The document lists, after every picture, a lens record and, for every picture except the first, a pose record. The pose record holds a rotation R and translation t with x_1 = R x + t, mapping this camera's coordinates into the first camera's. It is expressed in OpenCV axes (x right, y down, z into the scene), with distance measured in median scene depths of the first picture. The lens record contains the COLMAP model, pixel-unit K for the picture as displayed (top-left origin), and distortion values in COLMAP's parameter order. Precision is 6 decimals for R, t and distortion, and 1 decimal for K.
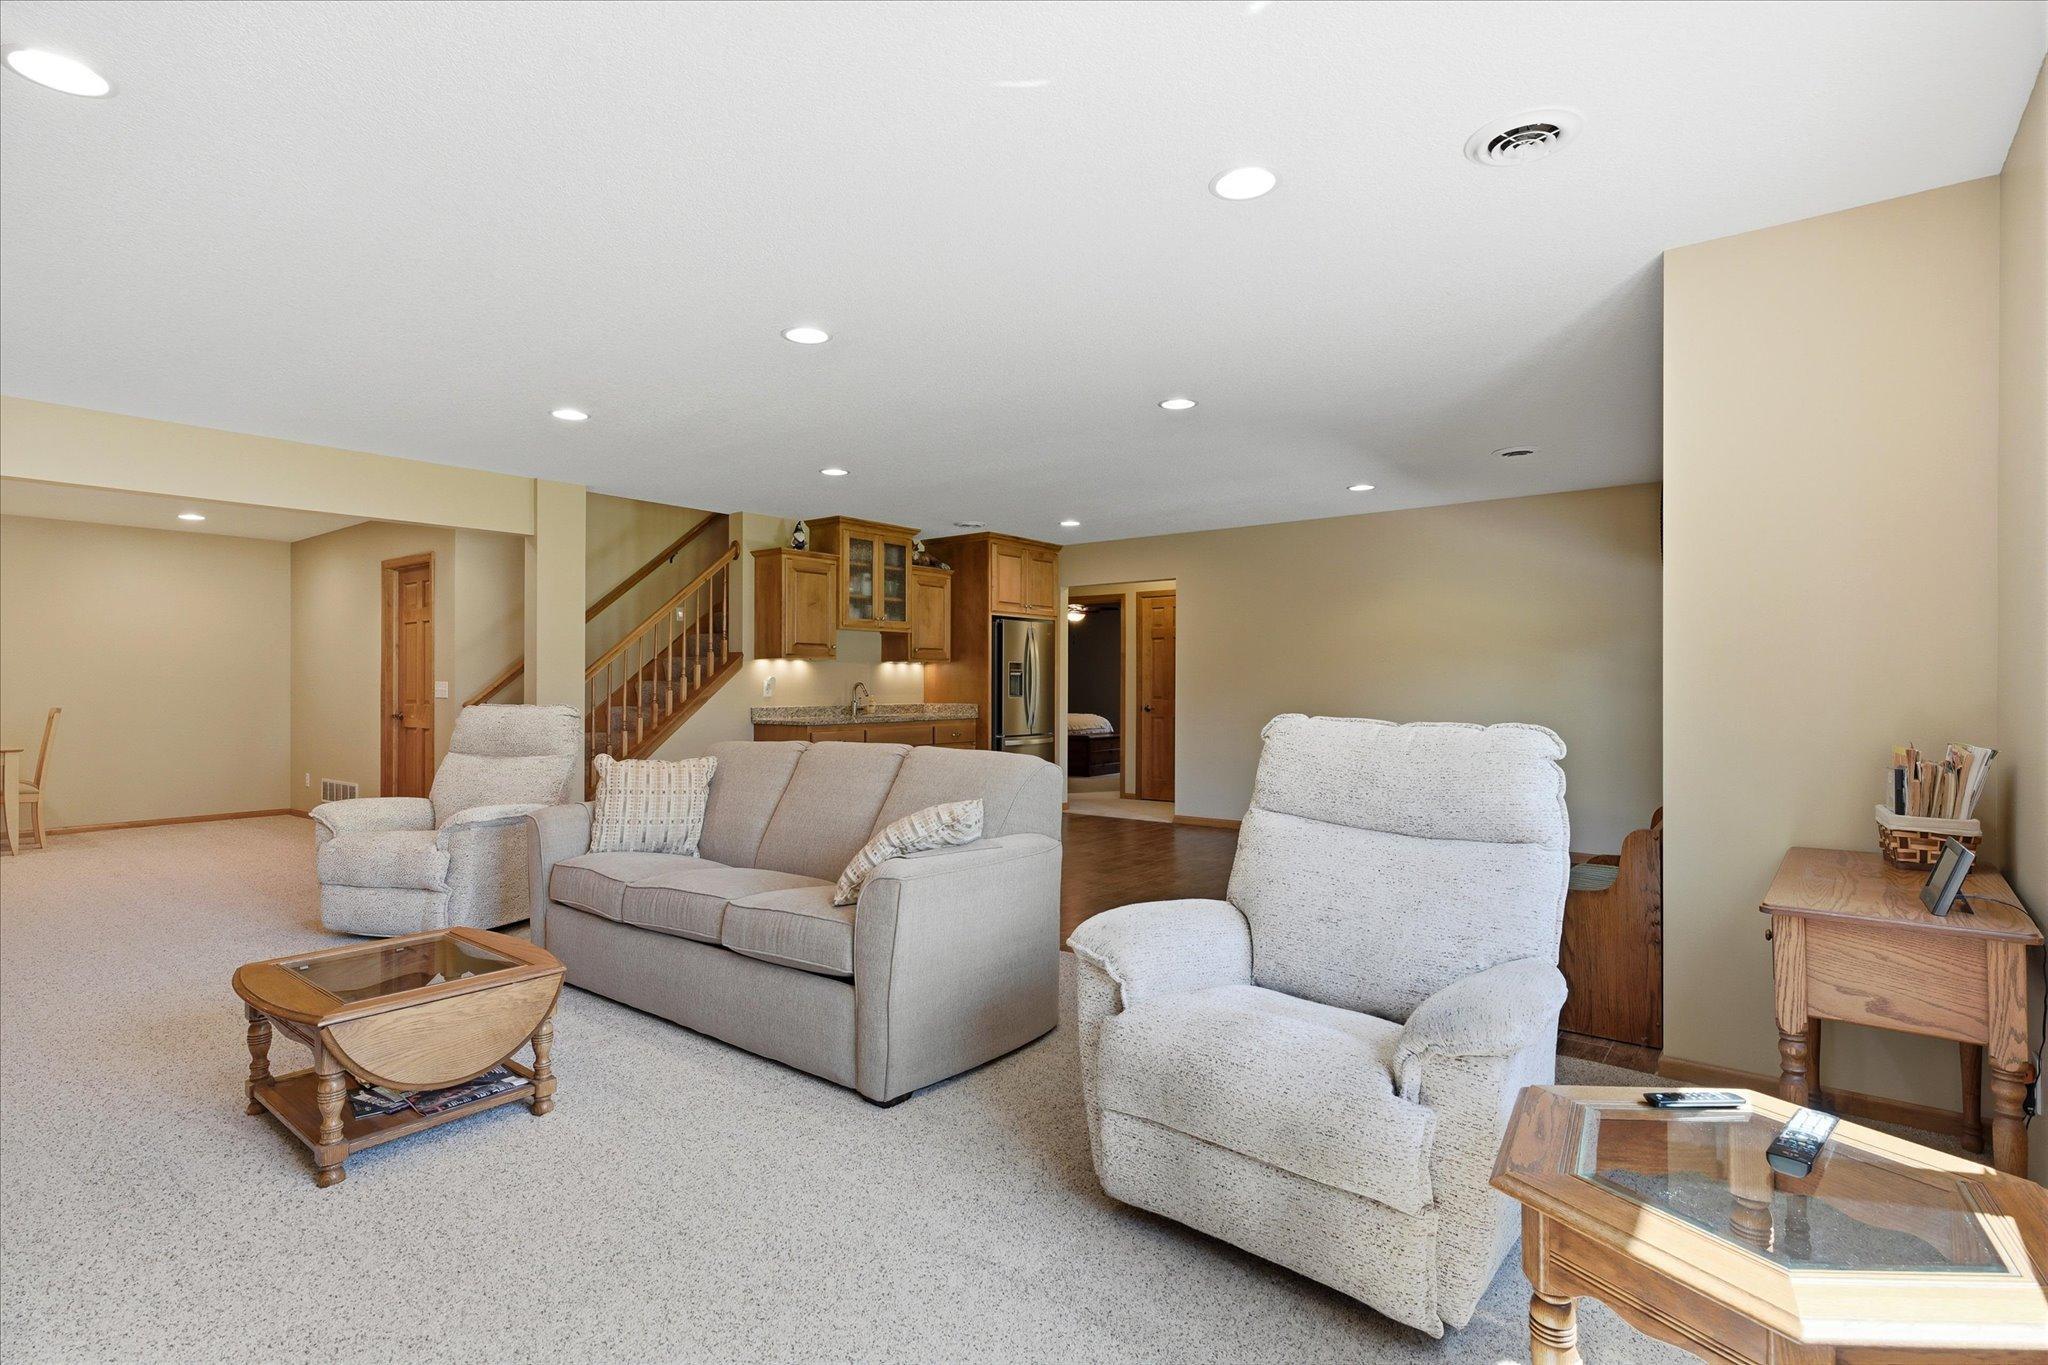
lens RADIAL K [[1010.3, 0, 1017.9], [0, 1010.3, 687.3], [0, 0, 1]] dist [0.002921, 0.000400]
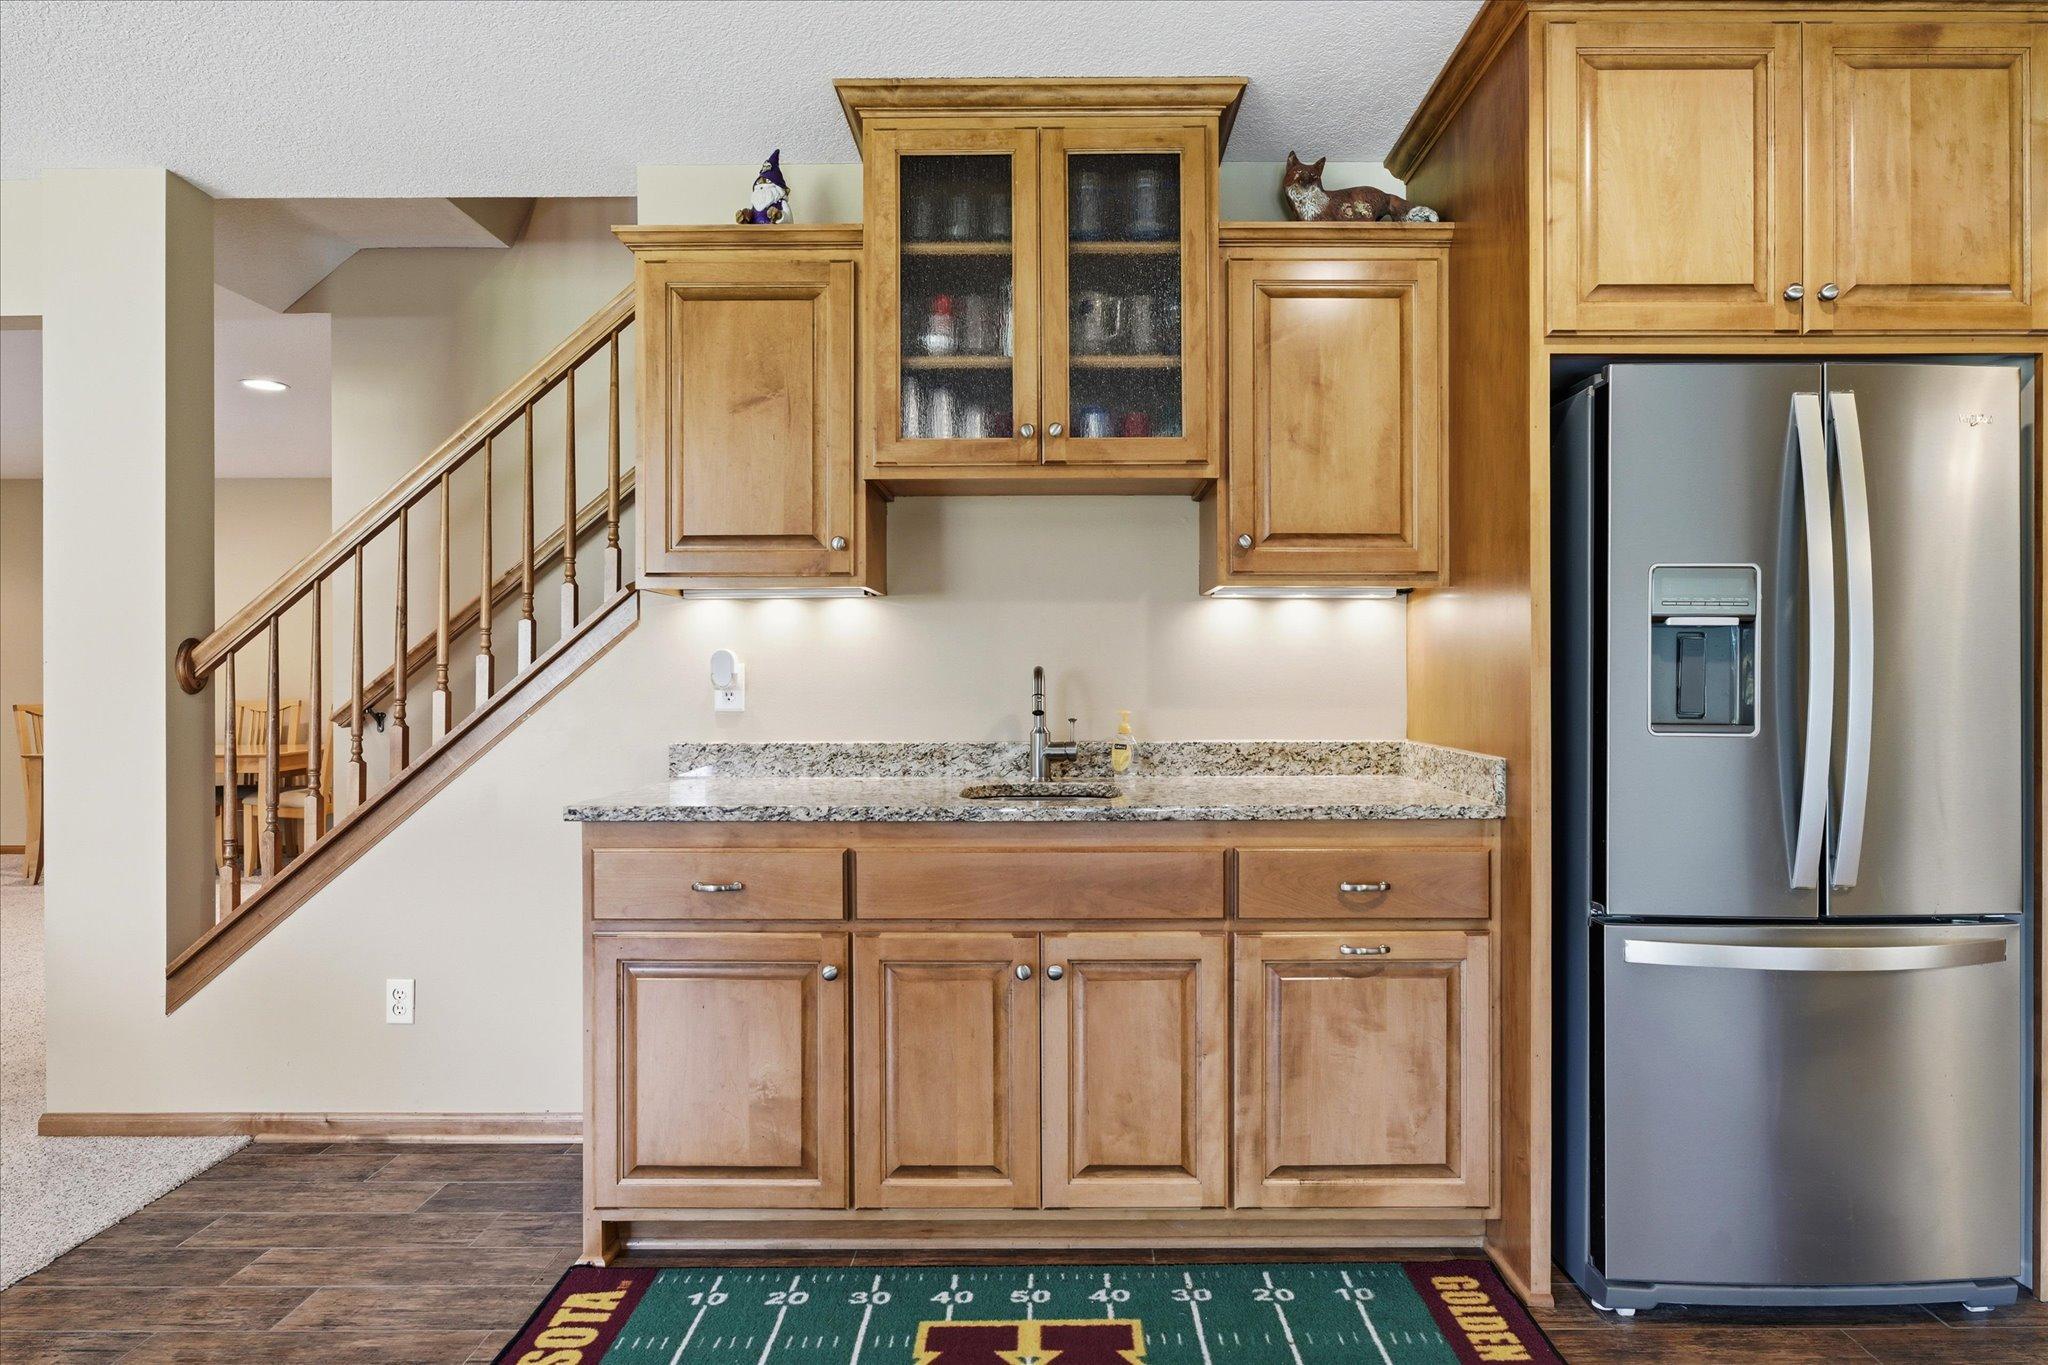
lens RADIAL K [[1127.4, 0, 1024.0], [0, 1127.4, 682.5], [0, 0, 1]] dist [0.054551, 0.000065]
pose [[0.617586, 0.000646, -0.786503, 0.098725], [-0.000726, 1.000000, 0.000252, -0.000341], [0.786503, 0.000415, 0.617586, 0.760093]]
